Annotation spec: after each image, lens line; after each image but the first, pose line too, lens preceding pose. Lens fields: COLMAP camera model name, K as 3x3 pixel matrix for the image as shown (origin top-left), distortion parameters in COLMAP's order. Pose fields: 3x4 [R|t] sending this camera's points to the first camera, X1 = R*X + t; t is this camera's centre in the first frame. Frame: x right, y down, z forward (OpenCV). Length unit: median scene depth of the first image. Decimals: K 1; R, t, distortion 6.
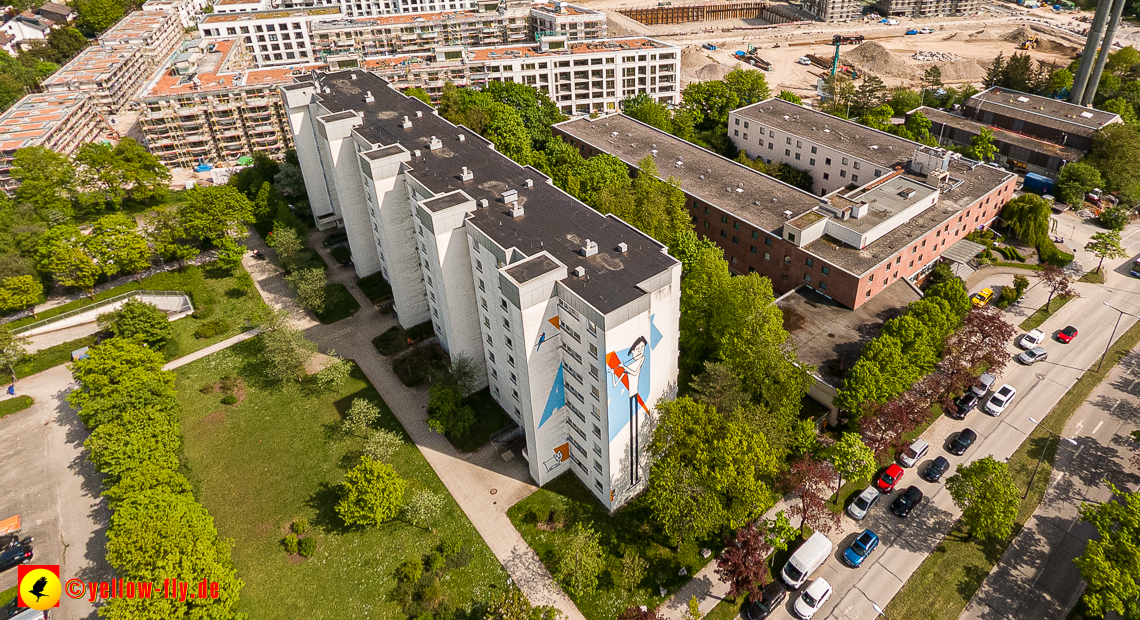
lens RADIAL K [[669.2, 0, 646.4], [0, 669.2, 221.4], [0, 0, 1]] dist [-0.007656, -0.001775]
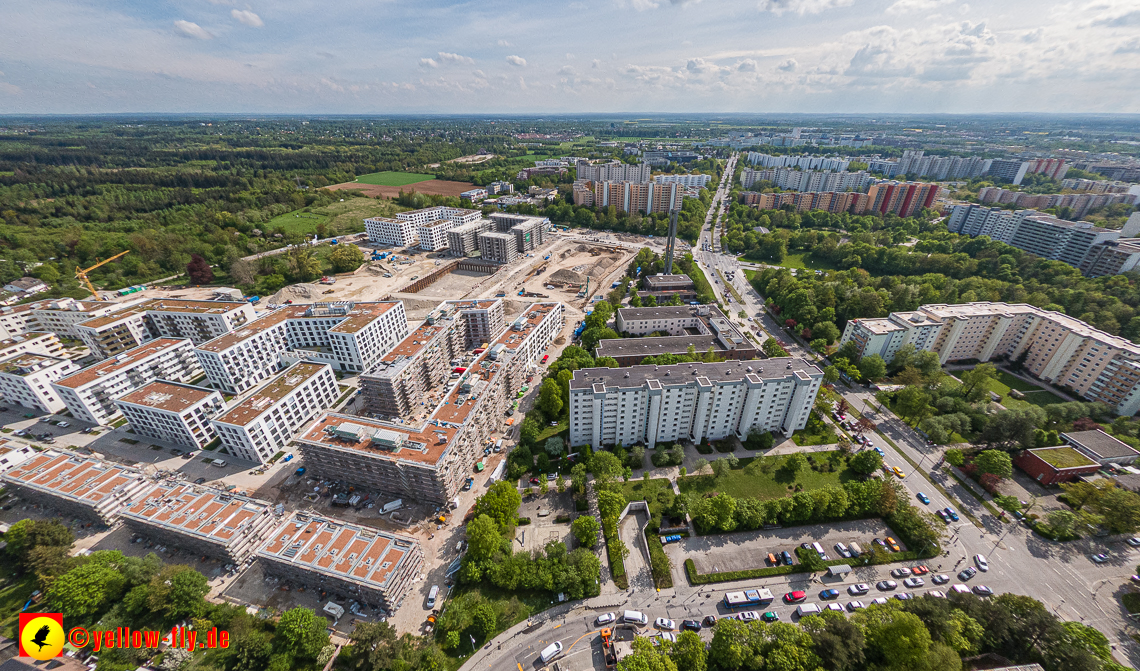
lens RADIAL K [[402.8, 0, 580.1], [0, 402.8, 347.3], [0, 0, 1]] dist [-0.007527, 0.000081]
pose [[0.568391, -0.416076, 0.709797, -1.134313], [0.393664, 0.895076, 0.209446, -0.491764], [-0.722468, 0.160375, 0.672547, 0.172940]]
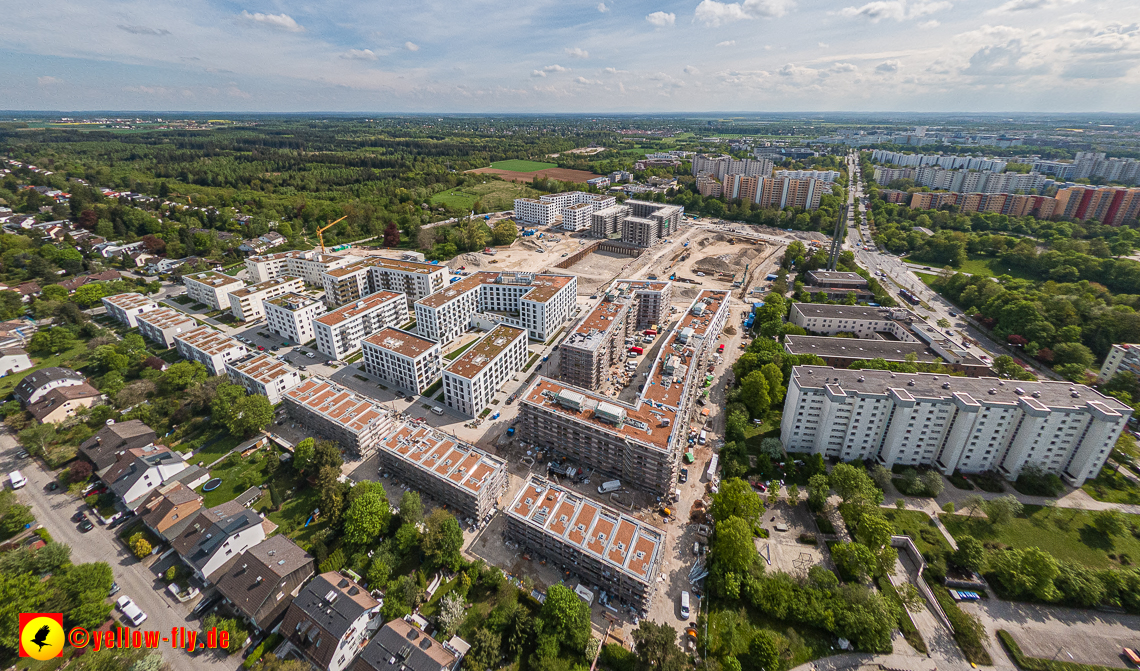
lens RADIAL K [[404.2, 0, 569.5], [0, 404.2, 252.7], [0, 0, 1]] dist [-0.006703, -0.000153]
pose [[0.740436, -0.224328, 0.633586, -1.398477], [0.324720, 0.944740, -0.044985, -0.623420], [-0.588483, 0.239047, 0.772363, 0.404412]]
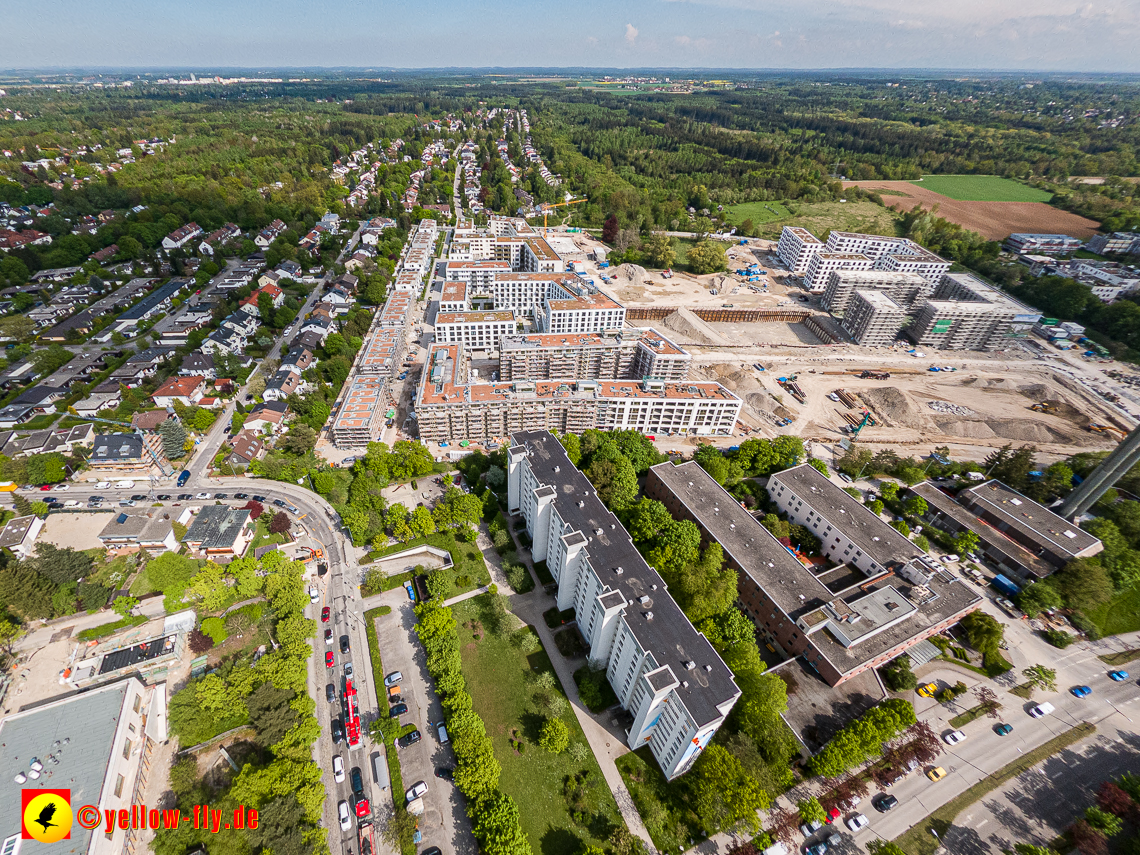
lens RADIAL K [[472.9, 0, 513.3], [0, 472.9, 448.1], [0, 0, 1]] dist [-0.022907, 0.005470]
pose [[0.943839, 0.198189, -0.264365, -0.167399], [-0.147661, 0.968791, 0.199100, -0.381349], [0.295574, -0.148882, 0.943647, -0.149428]]
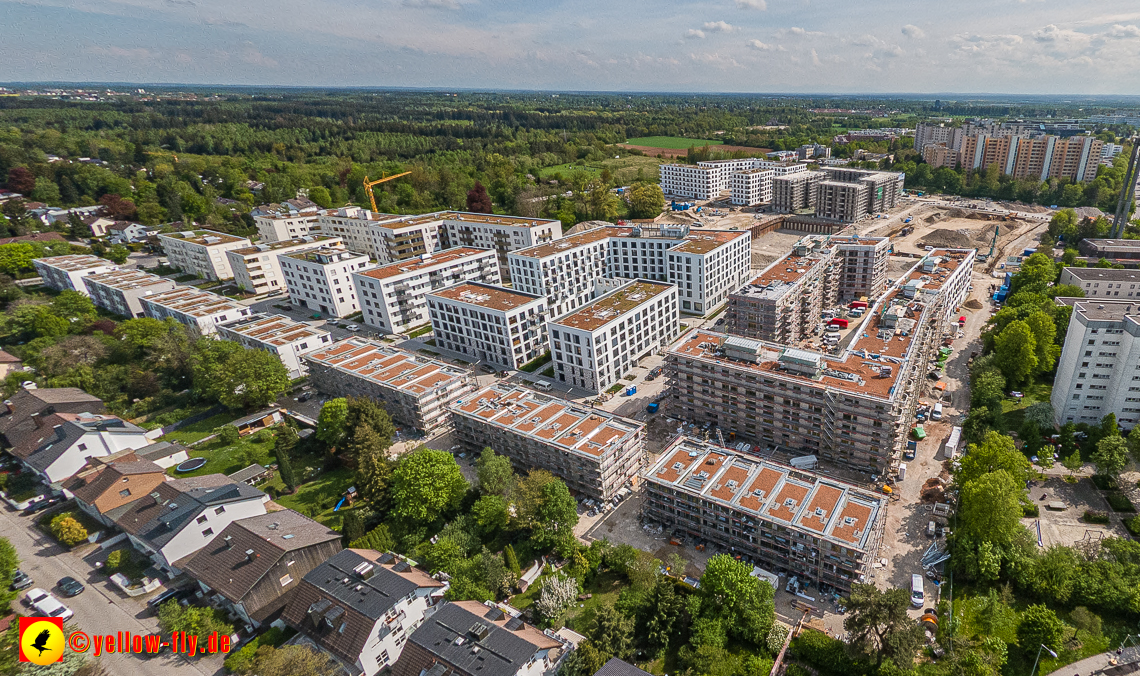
lens RADIAL K [[553.7, 0, 754.4], [0, 553.7, 341.2], [0, 0, 1]] dist [-0.008688, 0.000477]
pose [[0.724254, -0.278856, 0.630631, -1.398236], [0.326010, 0.944380, 0.043182, -0.369975], [-0.607596, 0.174317, 0.774881, 0.544744]]
